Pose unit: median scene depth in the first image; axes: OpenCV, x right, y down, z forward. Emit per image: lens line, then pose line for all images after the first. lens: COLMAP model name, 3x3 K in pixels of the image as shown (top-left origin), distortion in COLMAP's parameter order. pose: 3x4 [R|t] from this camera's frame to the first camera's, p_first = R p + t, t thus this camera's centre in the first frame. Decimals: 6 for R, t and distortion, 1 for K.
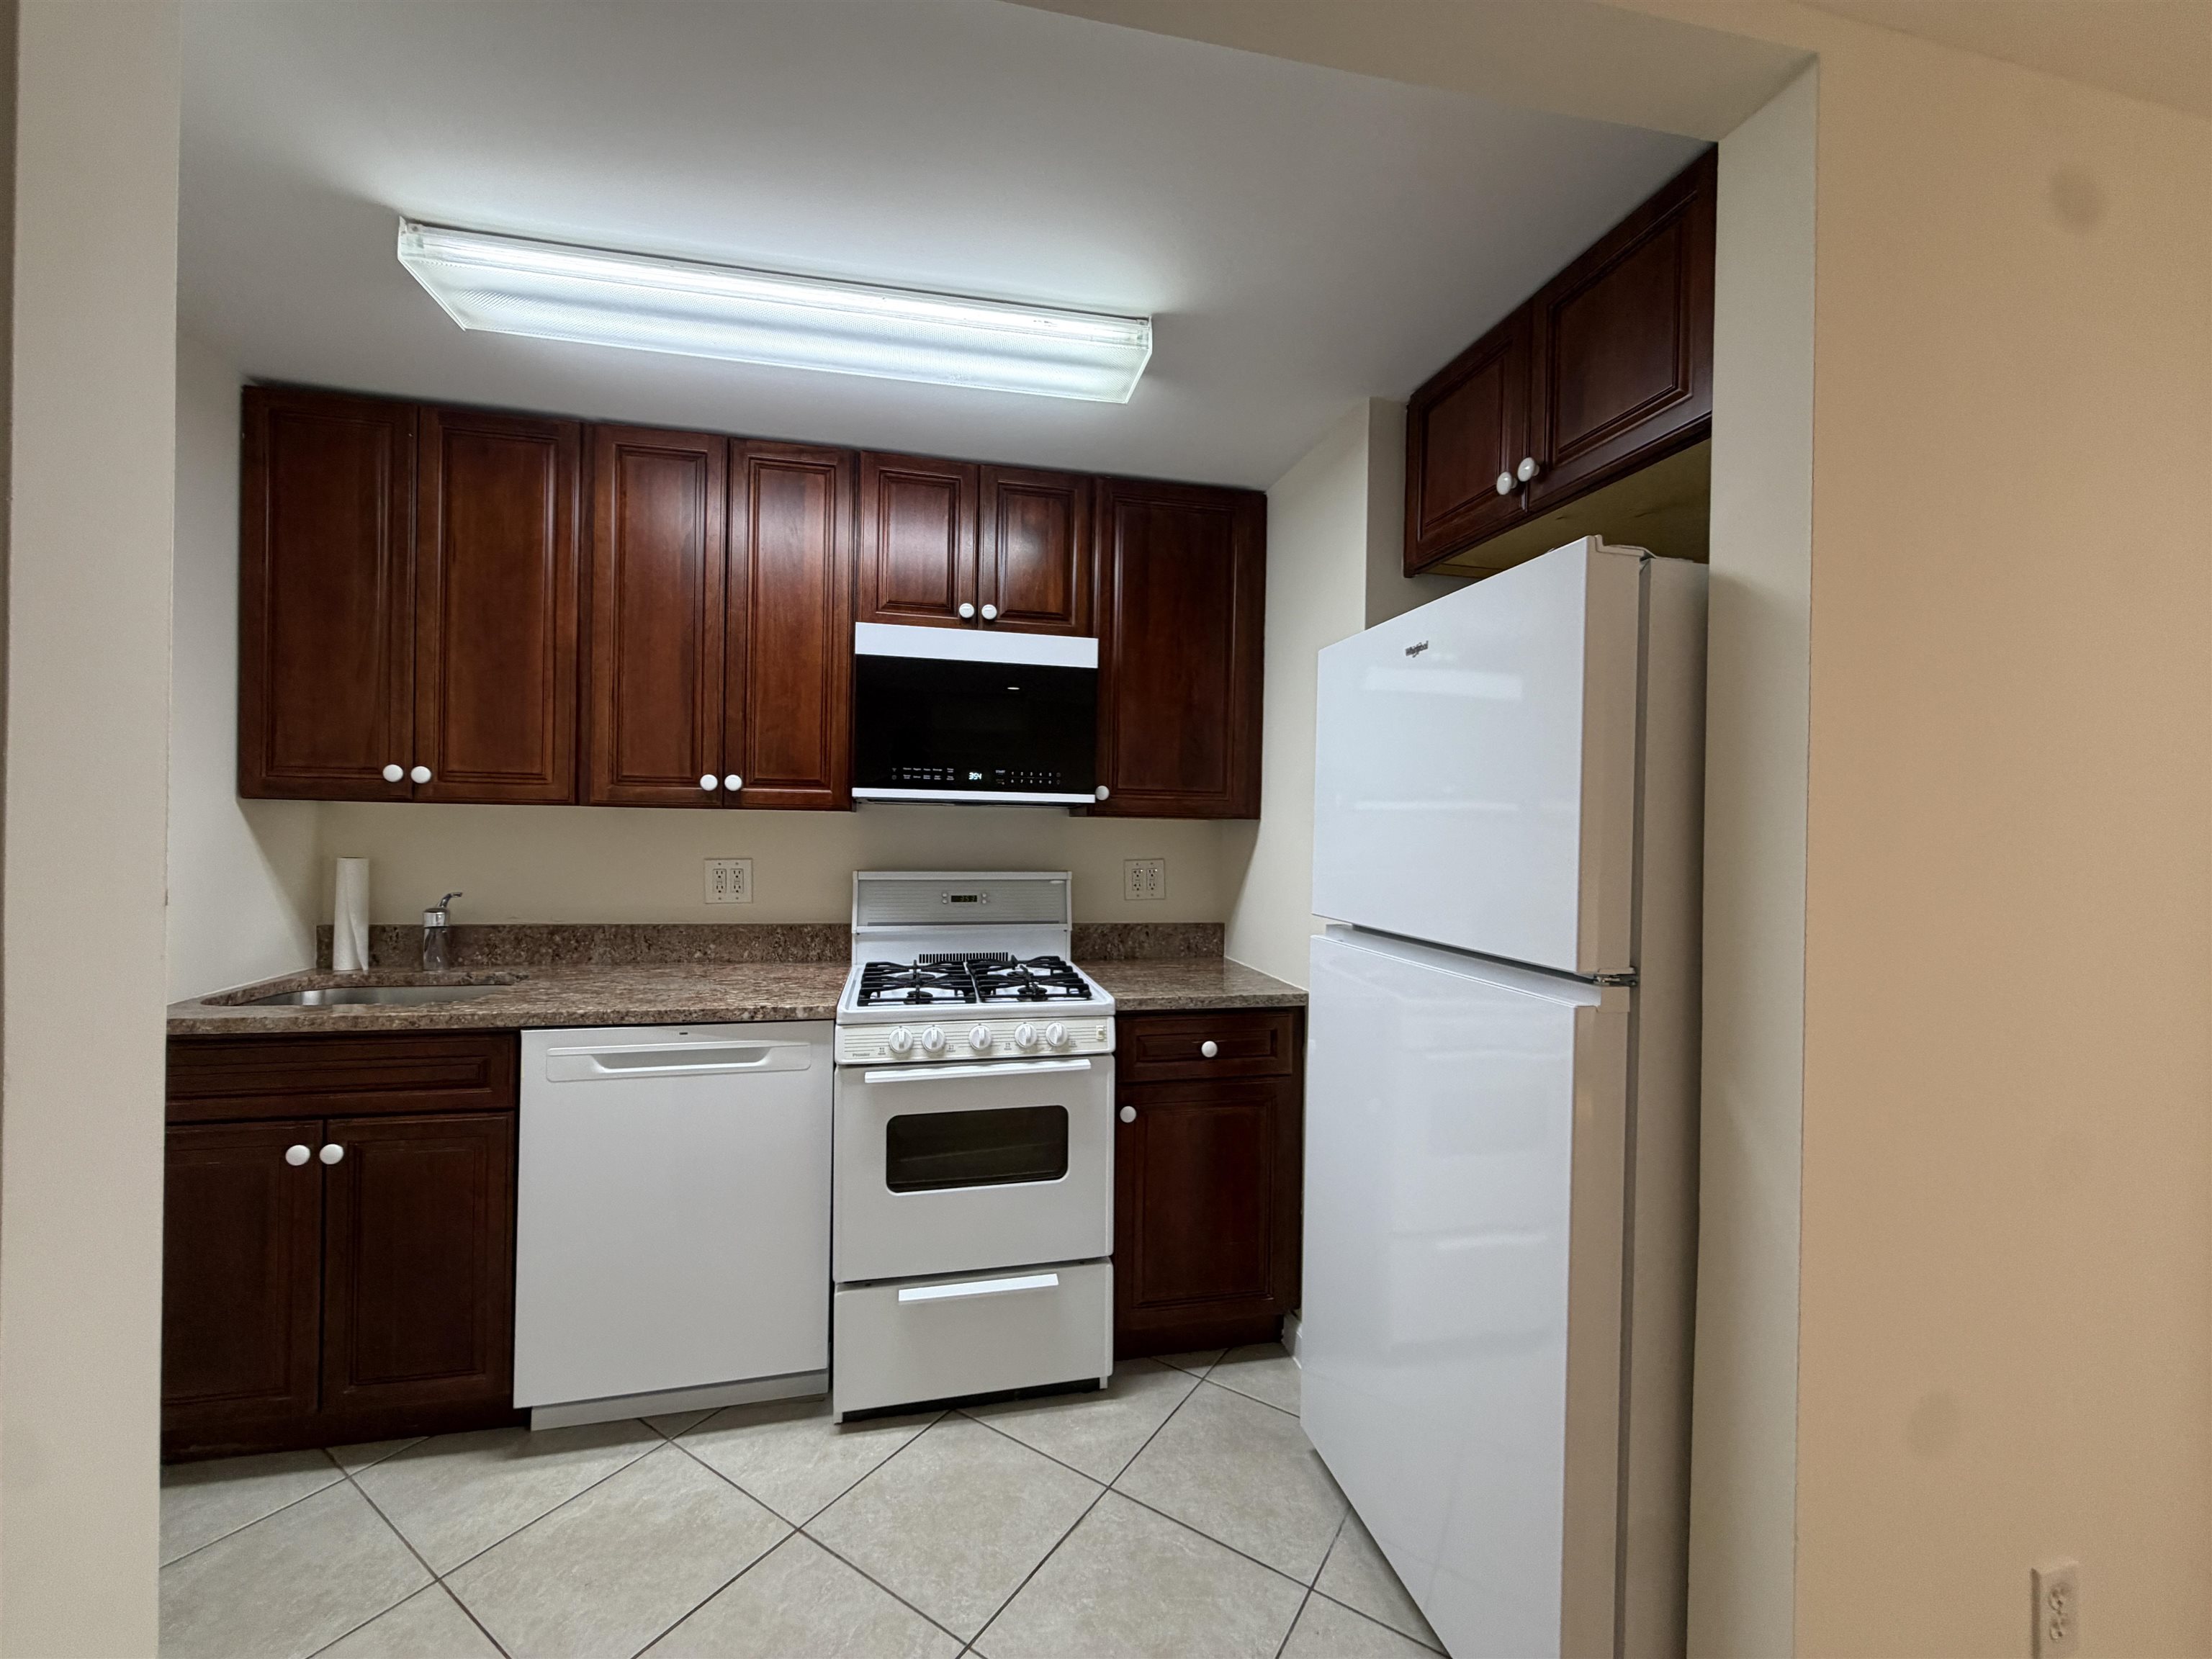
lens RADIAL K [[880.1, 0, 1100.6], [0, 880.1, 832.5], [0, 0, 1]] dist [-0.000782, 0.000288]
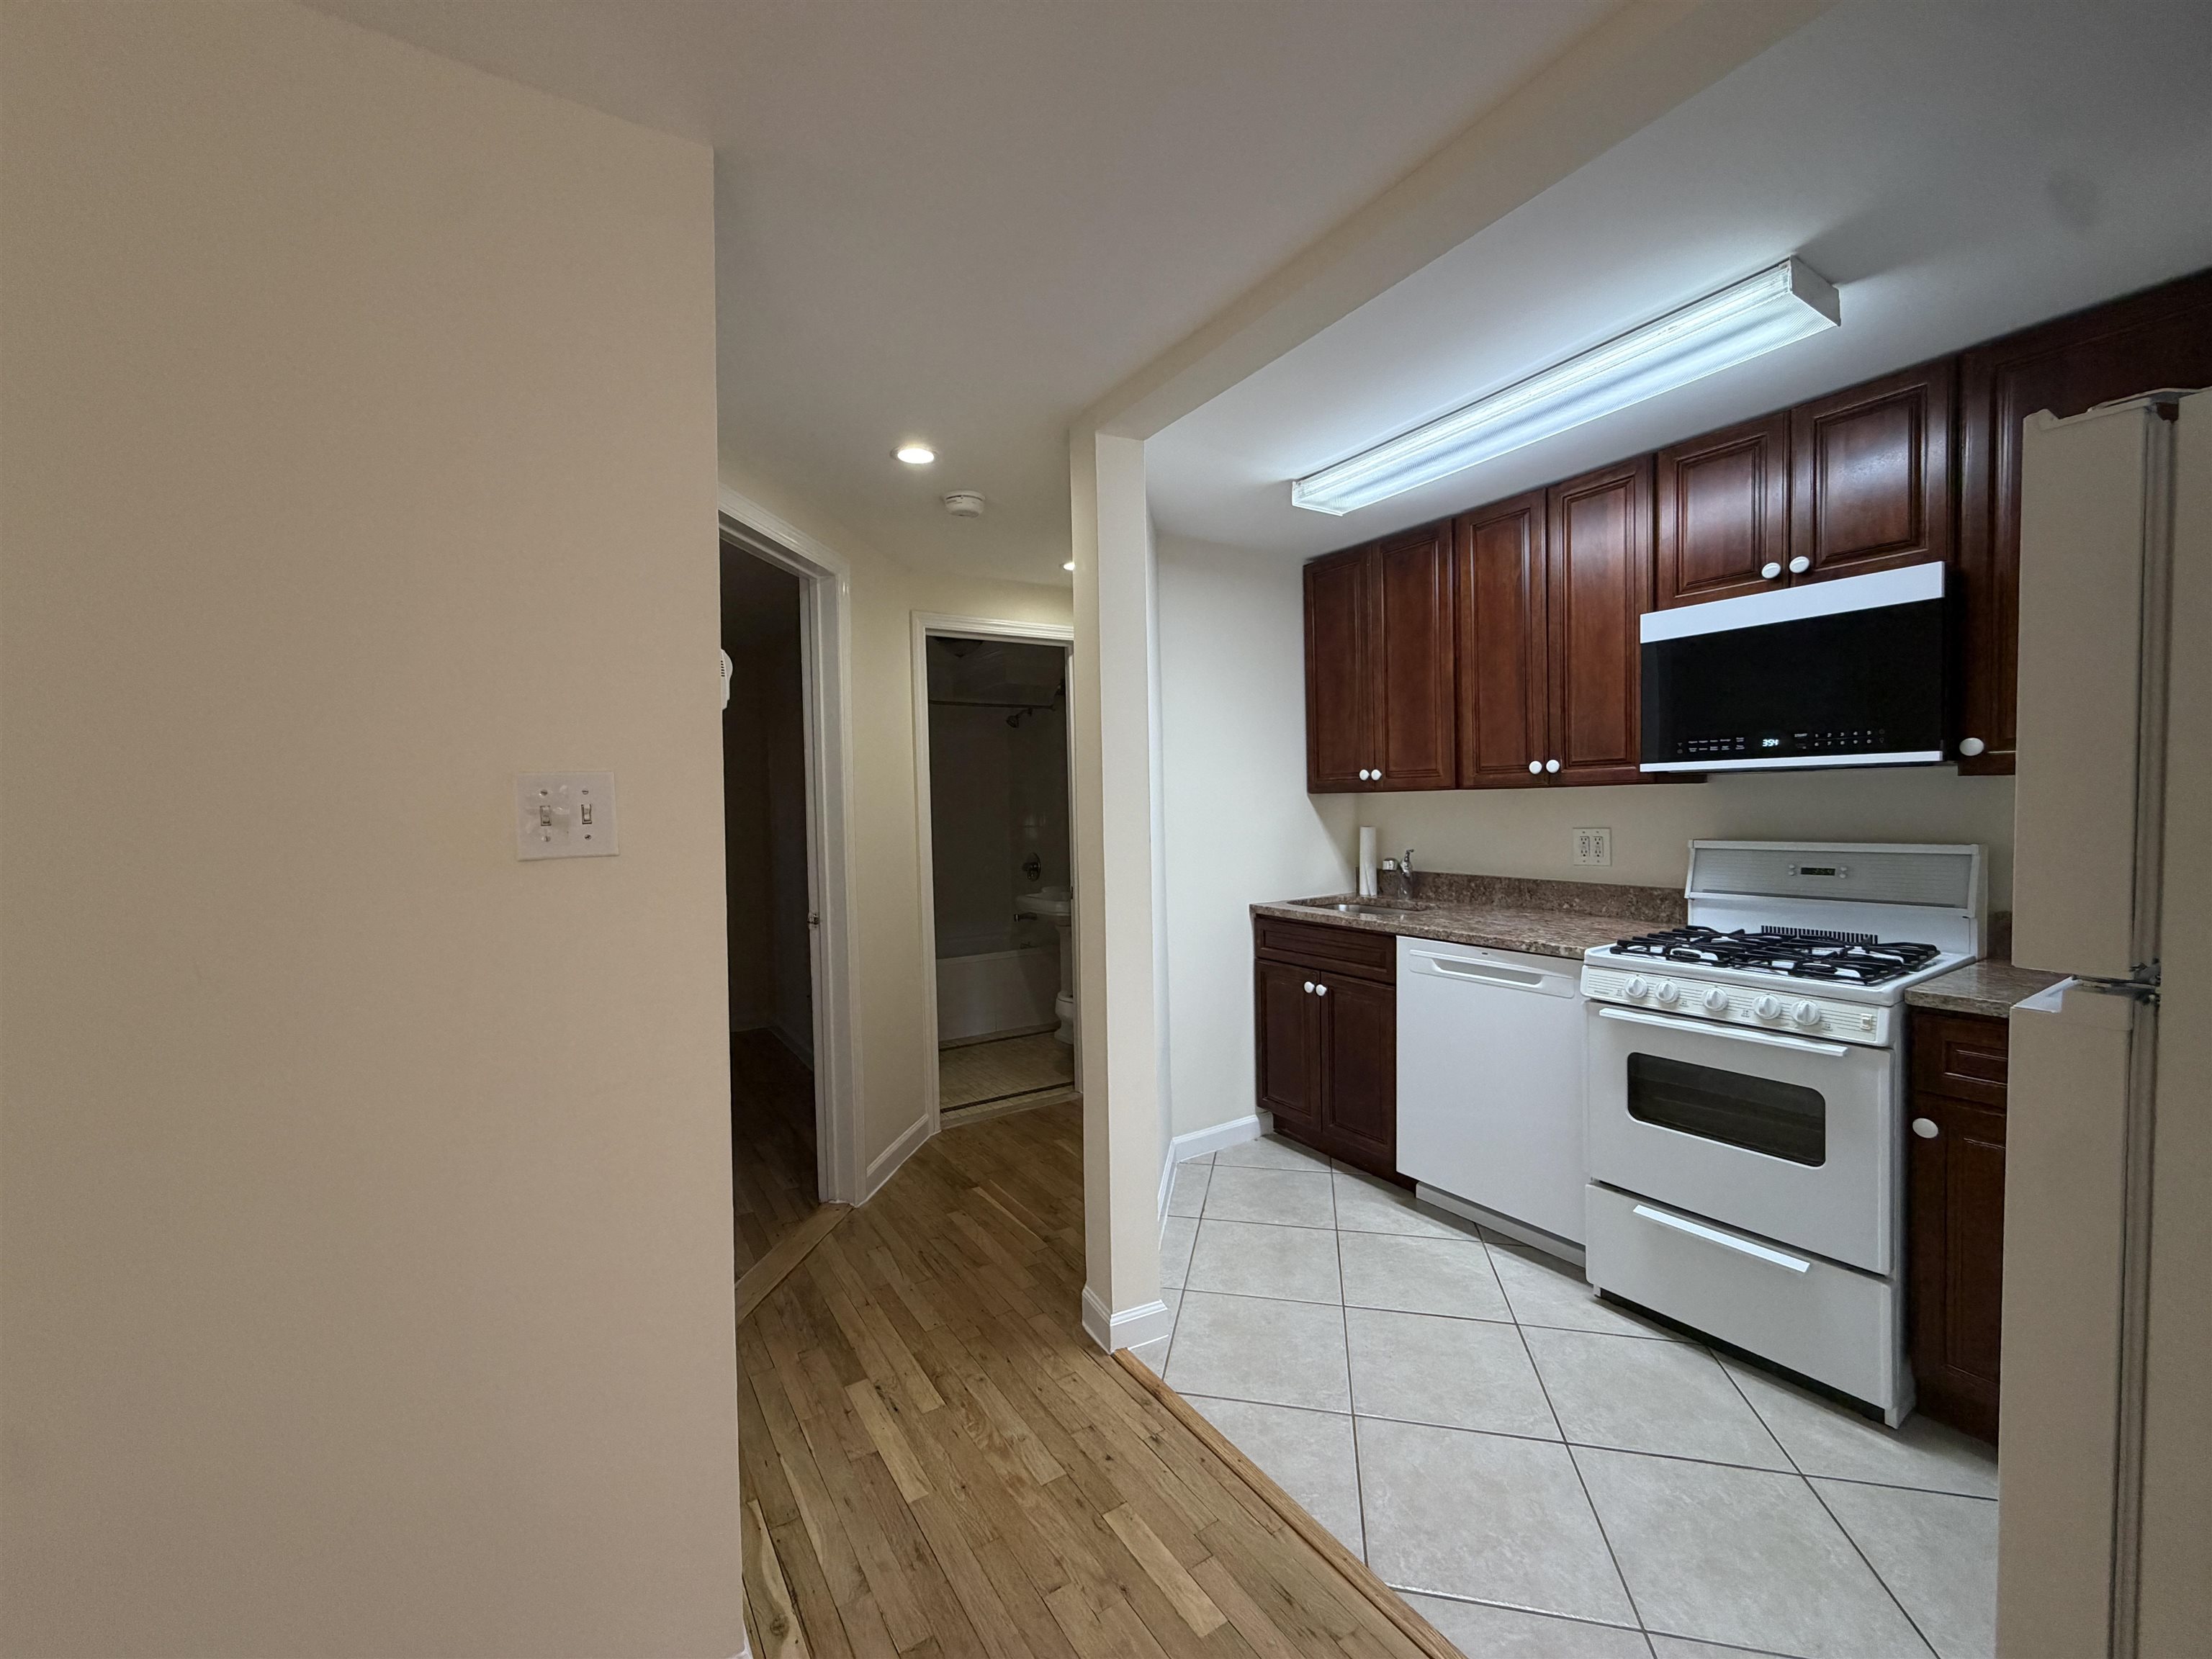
lens RADIAL K [[872.2, 0, 1100.1], [0, 872.2, 840.5], [0, 0, 1]] dist [0.000197, 0.000017]
pose [[0.349845, 0.015077, -0.936686, 0.537243], [0.022664, 0.999442, 0.024552, 0.003660], [0.936533, -0.029818, 0.349308, -0.034216]]
